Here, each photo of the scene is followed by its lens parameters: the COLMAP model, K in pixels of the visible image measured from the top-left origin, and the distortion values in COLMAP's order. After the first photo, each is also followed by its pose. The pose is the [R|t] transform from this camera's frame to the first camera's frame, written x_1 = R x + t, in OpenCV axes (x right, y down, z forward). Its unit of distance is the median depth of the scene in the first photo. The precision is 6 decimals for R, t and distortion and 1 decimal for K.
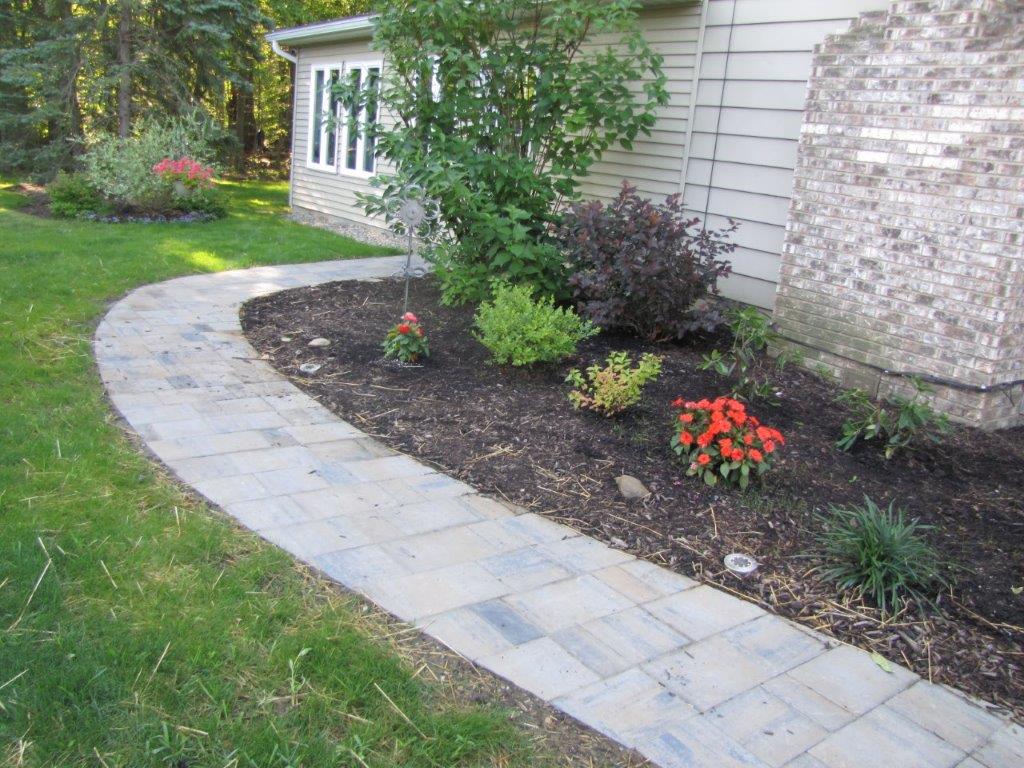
lens RADIAL K [[854.4, 0, 520.8], [0, 854.4, 382.5], [0, 0, 1]] dist [-0.190662, 0.166549]
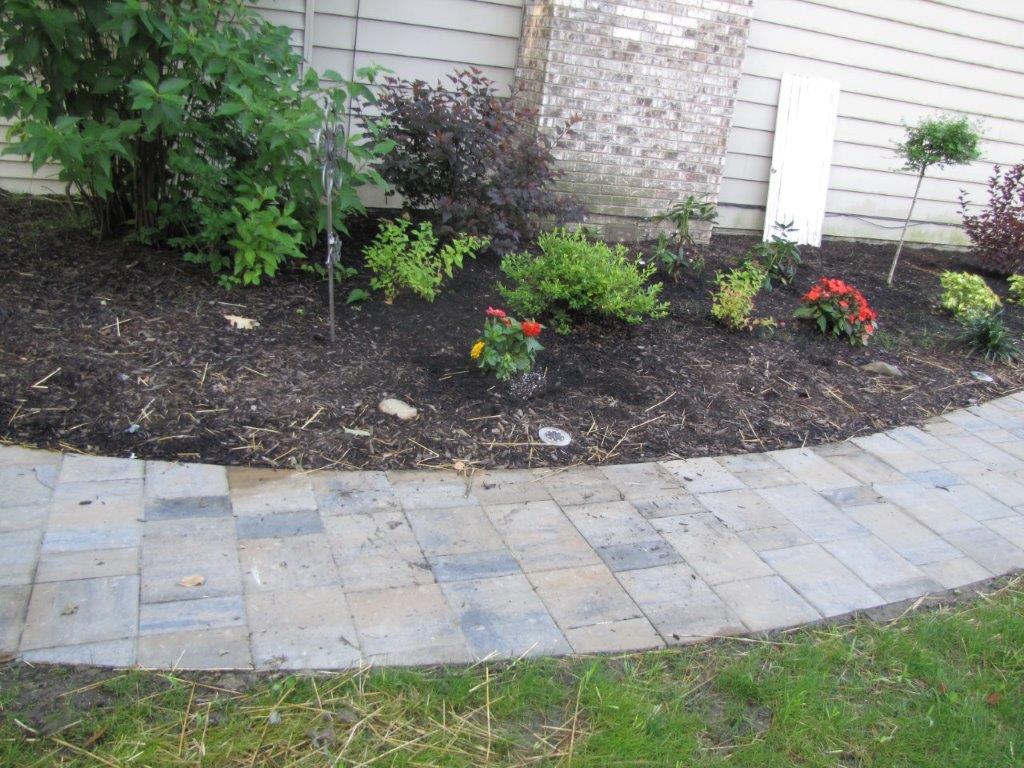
lens RADIAL K [[854.4, 0, 520.8], [0, 854.4, 382.5], [0, 0, 1]] dist [-0.190662, 0.166549]
pose [[0.267195, -0.411068, 0.871567, -0.811112], [0.160389, 0.910806, 0.380405, -0.306785], [-0.950201, 0.038147, 0.309294, 0.842852]]
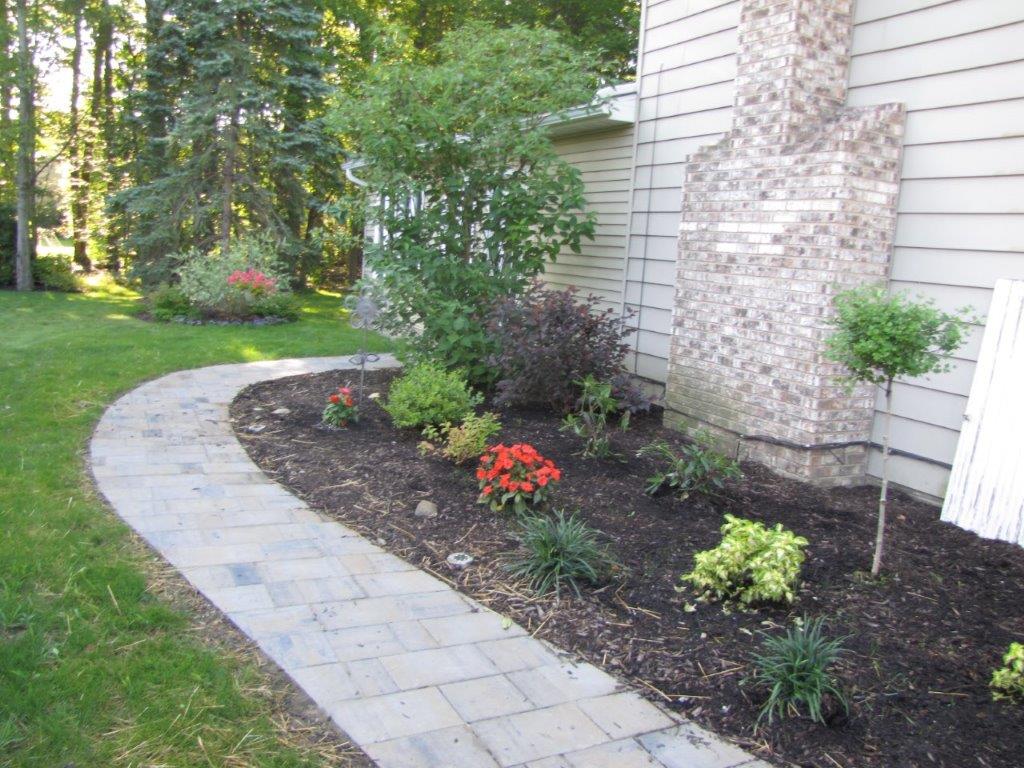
lens RADIAL K [[854.4, 0, 520.8], [0, 854.4, 382.5], [0, 0, 1]] dist [-0.190662, 0.166549]
pose [[0.986001, -0.002141, -0.166724, 0.355158], [-0.019934, 0.991233, -0.130616, 0.073034], [0.165542, 0.132111, 0.977314, -0.173345]]
